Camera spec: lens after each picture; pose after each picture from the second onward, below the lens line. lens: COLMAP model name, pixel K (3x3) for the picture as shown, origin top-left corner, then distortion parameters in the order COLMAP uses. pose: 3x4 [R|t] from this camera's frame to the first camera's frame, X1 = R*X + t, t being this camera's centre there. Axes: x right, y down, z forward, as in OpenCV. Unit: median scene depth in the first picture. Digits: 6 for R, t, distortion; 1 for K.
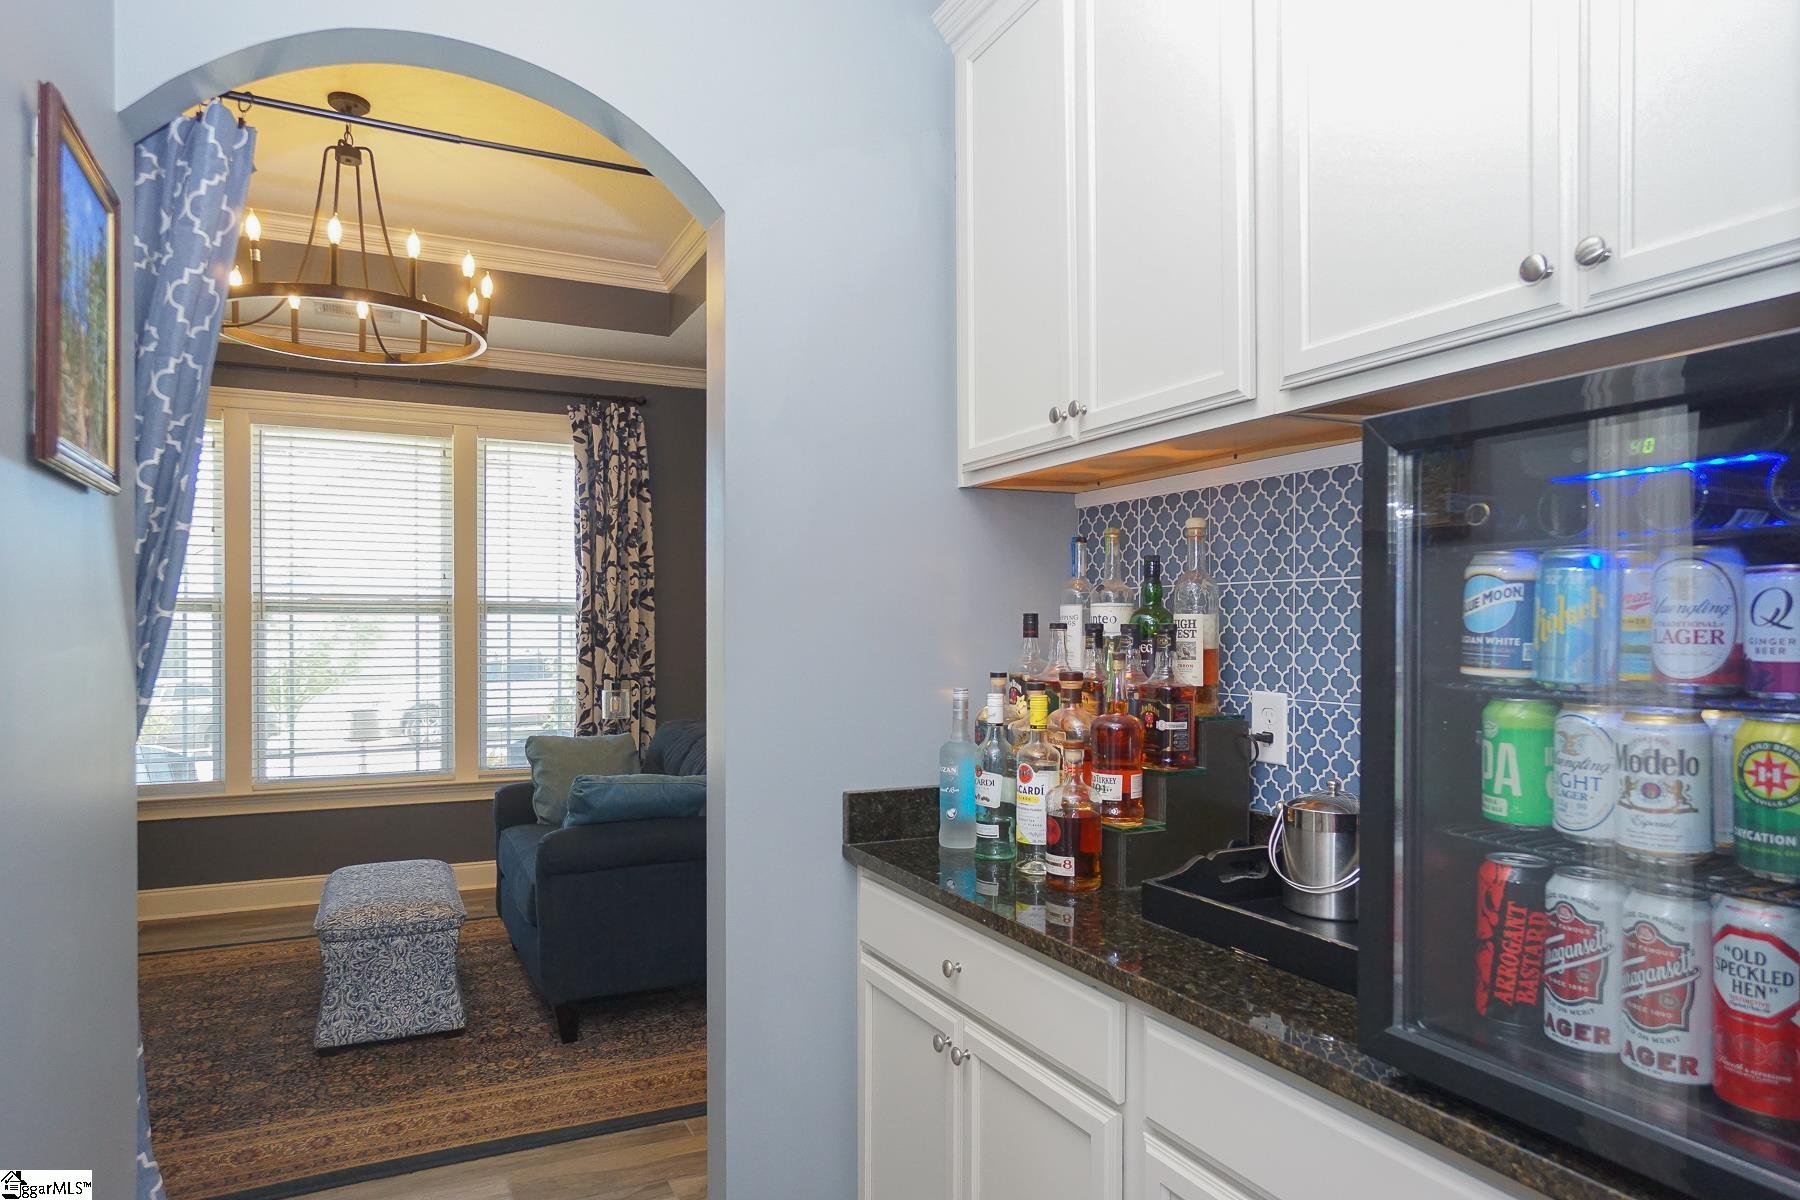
lens RADIAL K [[1043.2, 0, 871.8], [0, 1043.2, 640.9], [0, 0, 1]] dist [0.001034, -0.000060]
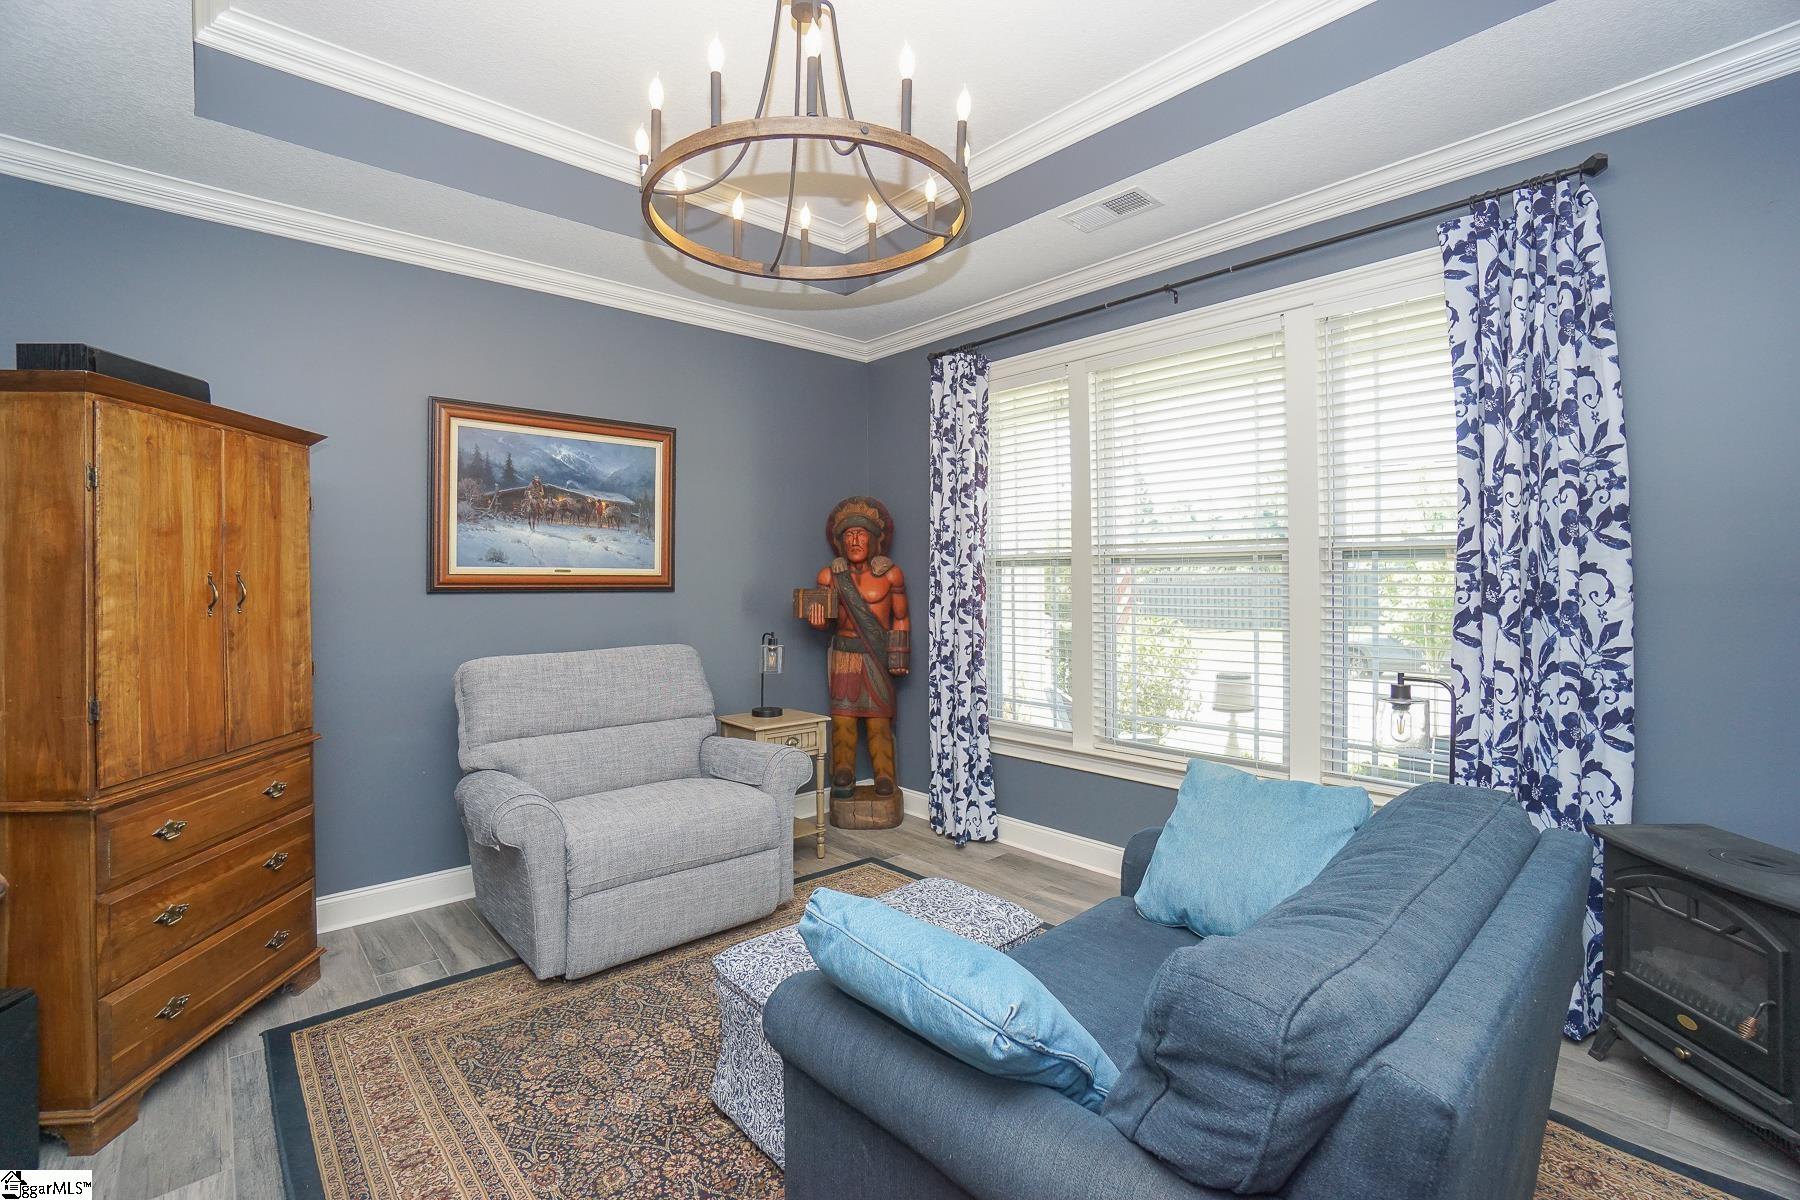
lens RADIAL K [[798.8, 0, 893.2], [0, 798.8, 584.4], [0, 0, 1]] dist [-0.051876, 0.012248]
pose [[0.289547, 0.005576, -0.957147, 0.060281], [0.000041, 0.999983, 0.005838, -0.013206], [0.957164, -0.001730, 0.289542, 0.552005]]
